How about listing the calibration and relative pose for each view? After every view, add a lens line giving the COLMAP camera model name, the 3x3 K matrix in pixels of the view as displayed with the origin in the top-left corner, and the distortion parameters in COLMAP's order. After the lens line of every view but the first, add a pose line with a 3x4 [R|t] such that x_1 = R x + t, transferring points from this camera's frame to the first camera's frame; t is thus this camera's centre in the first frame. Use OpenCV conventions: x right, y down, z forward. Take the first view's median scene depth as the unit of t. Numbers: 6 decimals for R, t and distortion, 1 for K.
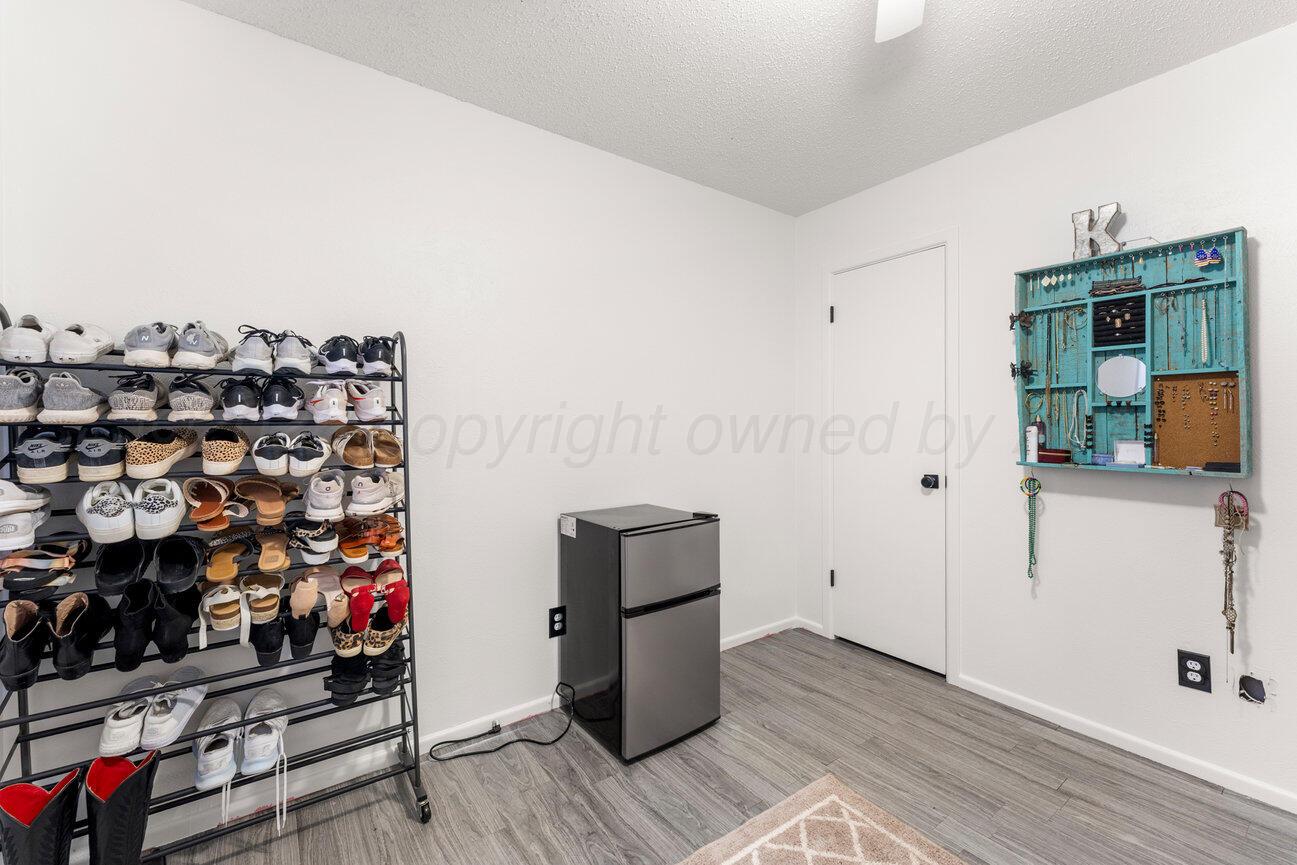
lens RADIAL K [[531.7, 0, 649.8], [0, 531.7, 422.7], [0, 0, 1]] dist [0.002102, 0.000095]
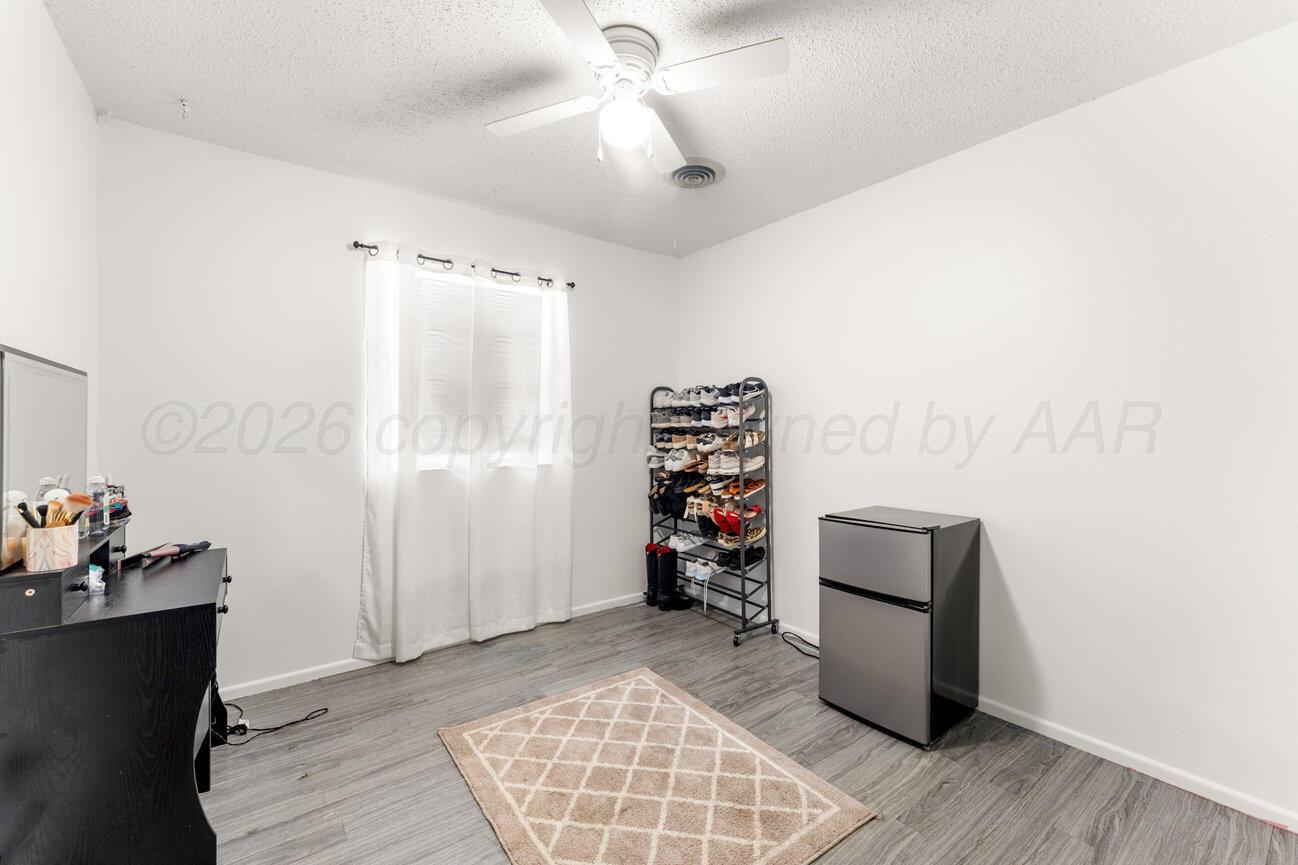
lens RADIAL K [[532.1, 0, 650.3], [0, 532.1, 422.7], [0, 0, 1]] dist [0.002102, 0.000095]
pose [[0.006725, -0.018533, -0.999806, 1.511257], [-0.002084, 0.999826, -0.018547, 0.020355], [0.999975, 0.002208, 0.006686, 0.741146]]
